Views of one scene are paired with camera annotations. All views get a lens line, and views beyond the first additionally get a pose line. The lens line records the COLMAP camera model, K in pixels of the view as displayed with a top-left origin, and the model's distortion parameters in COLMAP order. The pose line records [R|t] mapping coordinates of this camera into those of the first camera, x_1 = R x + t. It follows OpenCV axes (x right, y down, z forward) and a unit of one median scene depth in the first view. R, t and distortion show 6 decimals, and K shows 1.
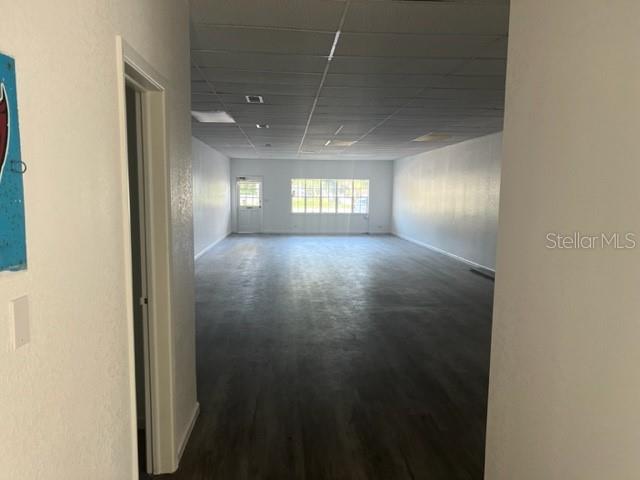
lens RADIAL K [[487.5, 0, 320.7], [0, 487.5, 240.7], [0, 0, 1]] dist [0.027948, 0.003393]
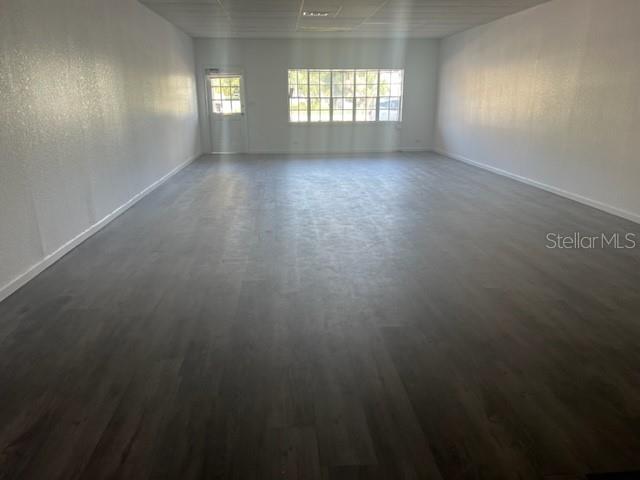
lens RADIAL K [[487.5, 0, 317.9], [0, 487.5, 240.7], [0, 0, 1]] dist [0.027948, 0.003393]
pose [[0.999893, -0.014583, -0.000705, -0.022285], [0.014454, 0.981936, 0.188658, -0.023782], [-0.002059, -0.188648, 0.982043, 0.307999]]
